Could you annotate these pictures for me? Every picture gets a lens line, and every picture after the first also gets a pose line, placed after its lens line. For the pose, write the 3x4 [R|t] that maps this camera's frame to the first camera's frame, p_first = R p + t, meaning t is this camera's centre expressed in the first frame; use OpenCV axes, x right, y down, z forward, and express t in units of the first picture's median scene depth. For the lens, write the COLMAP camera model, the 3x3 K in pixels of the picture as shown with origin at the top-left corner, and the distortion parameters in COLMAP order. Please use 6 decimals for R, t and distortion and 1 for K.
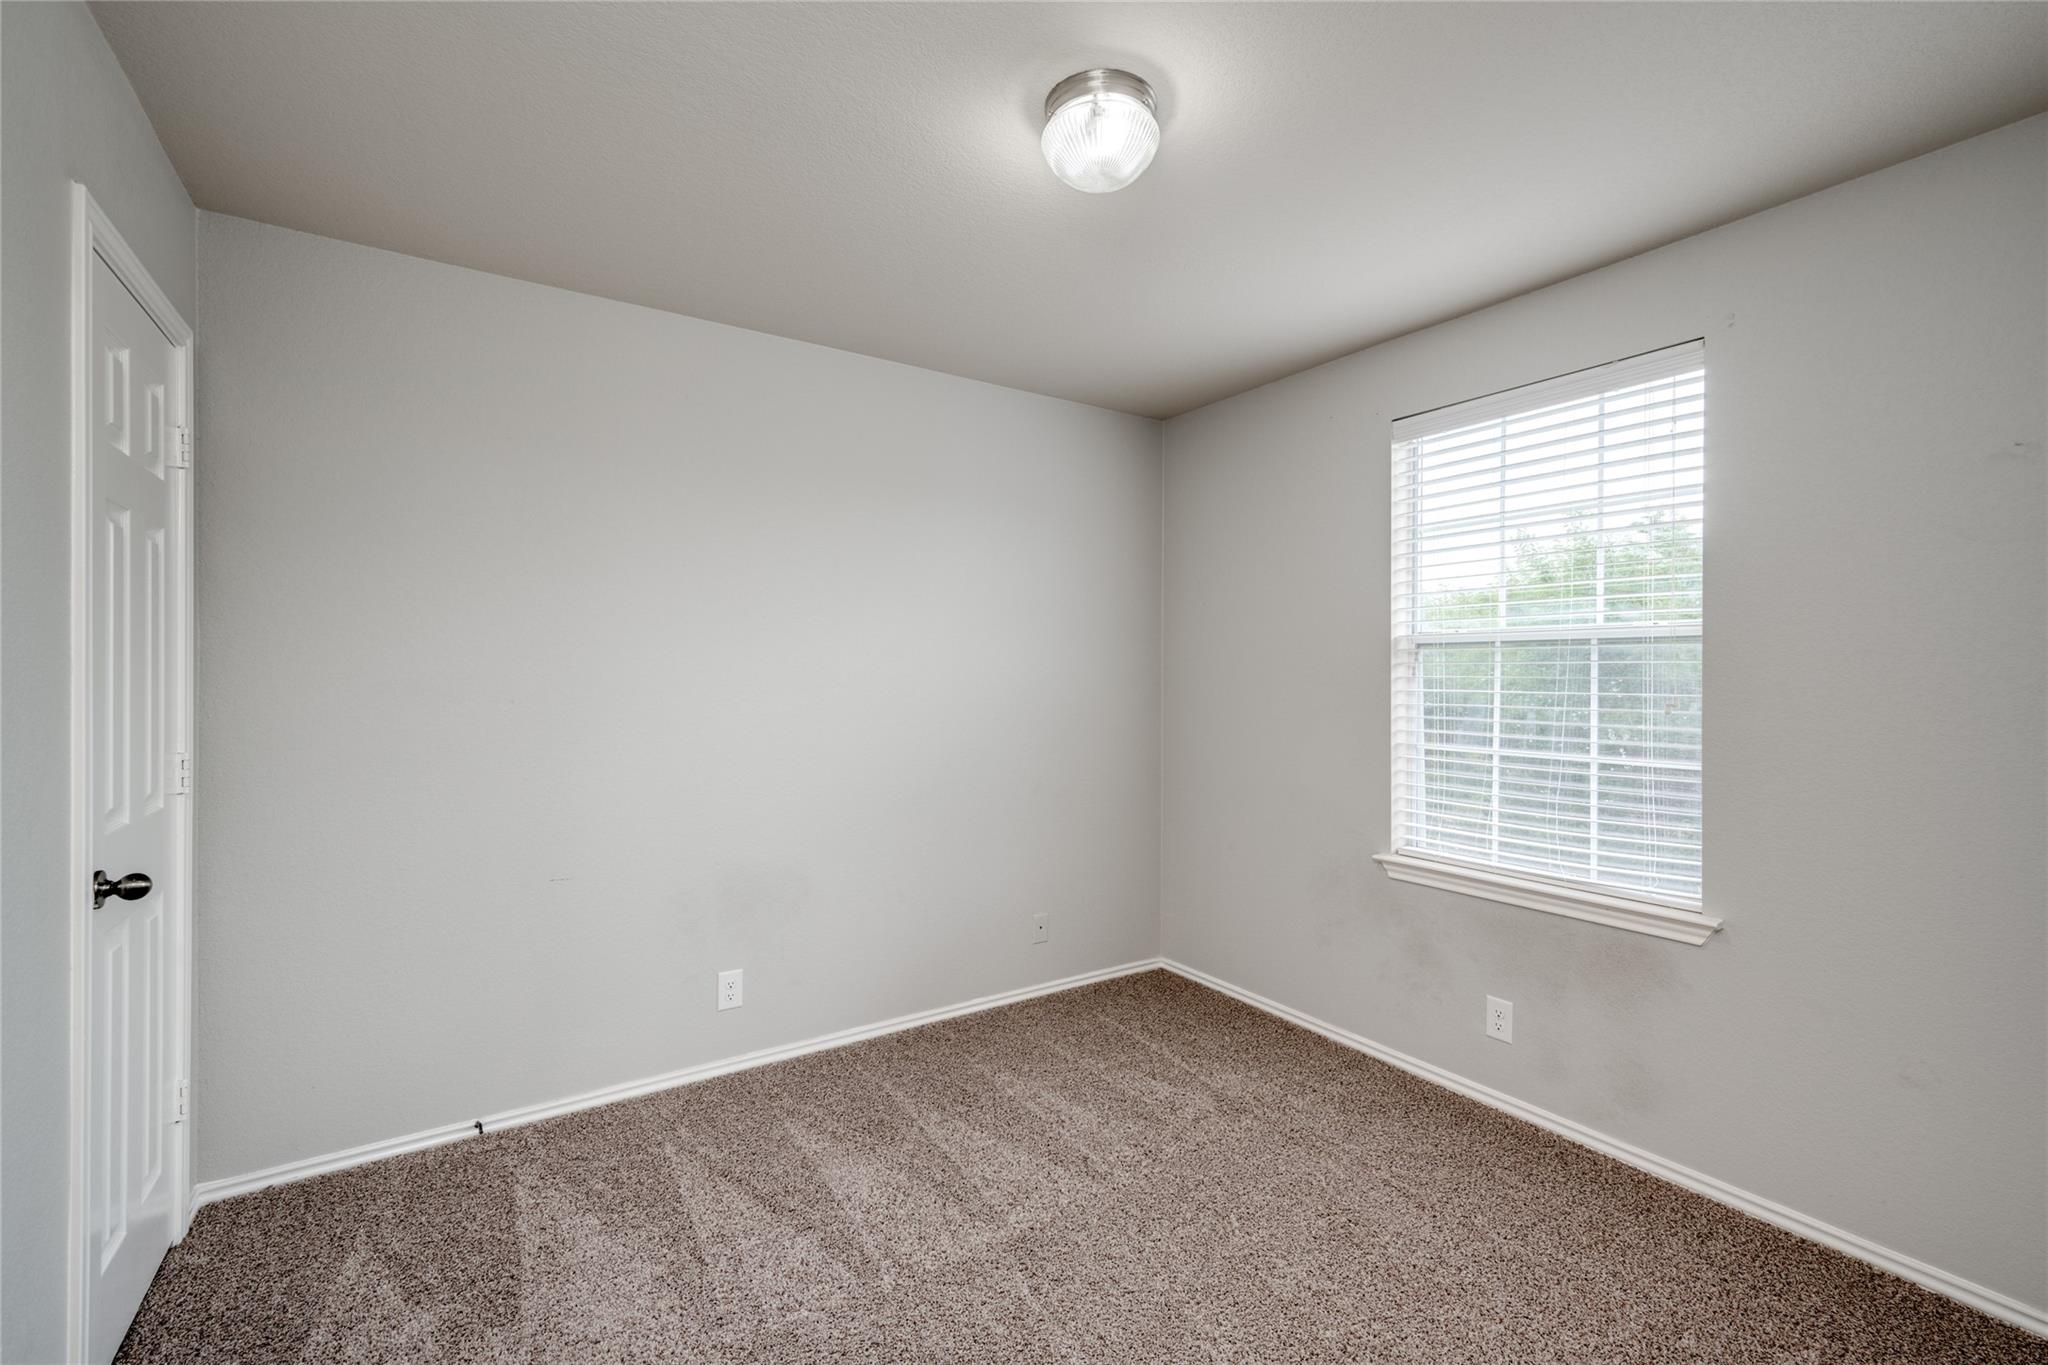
lens RADIAL K [[895.7, 0, 1044.7], [0, 895.7, 683.3], [0, 0, 1]] dist [0.000538, 0.000328]
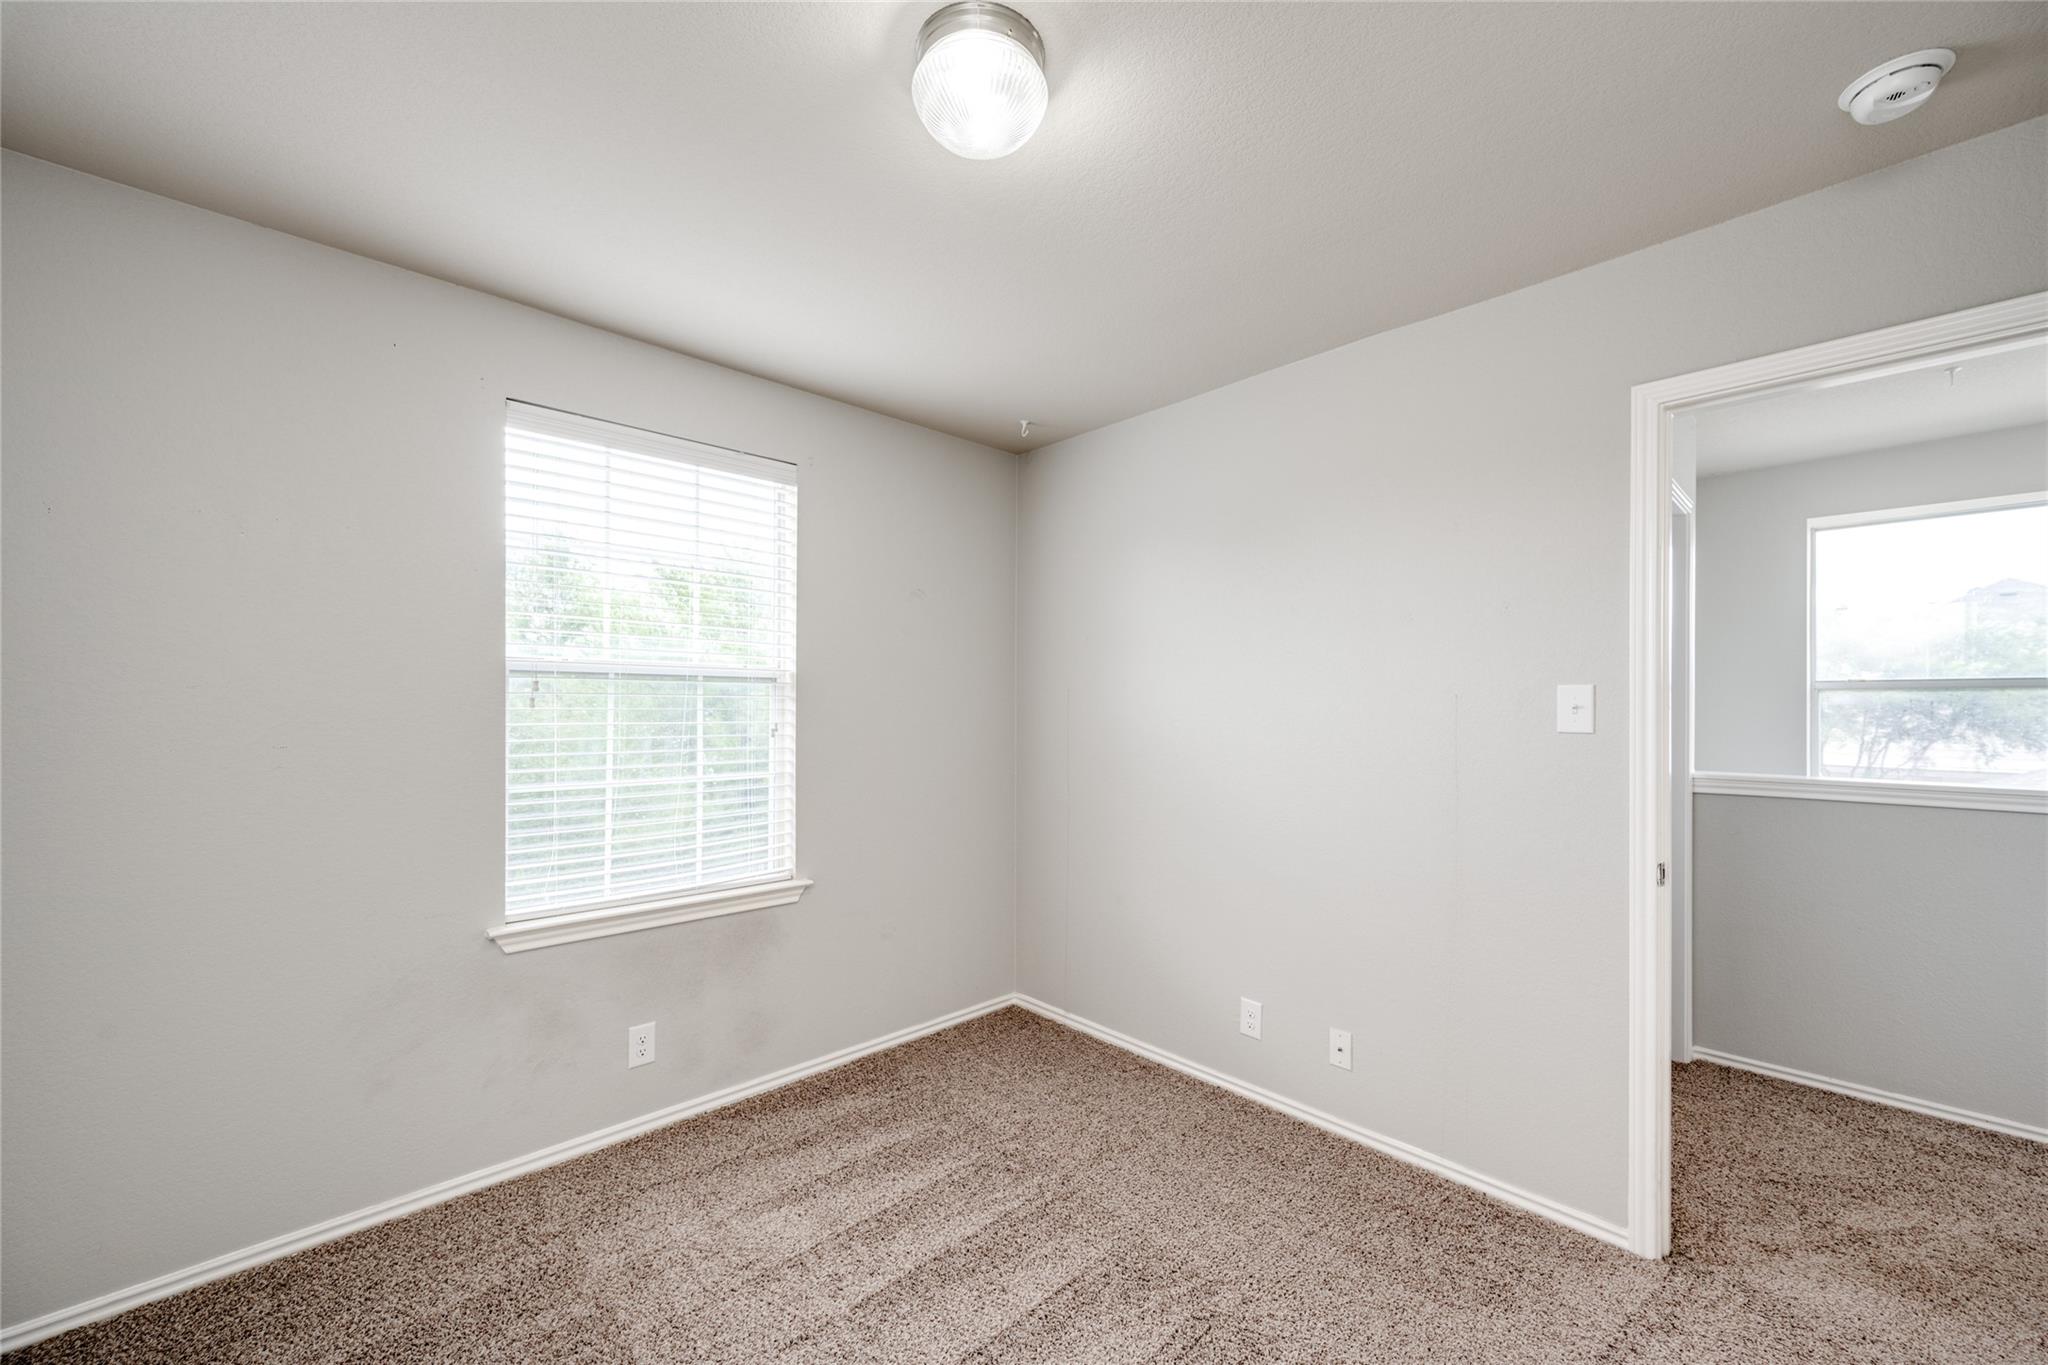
lens RADIAL K [[831.1, 0, 1032.8], [0, 831.1, 704.8], [0, 0, 1]] dist [-0.007510, -0.000321]
pose [[-0.193917, -0.002815, 0.981014, -0.505124], [0.007767, 0.999960, 0.004405, -0.012468], [-0.980987, 0.008474, -0.193887, 0.749128]]
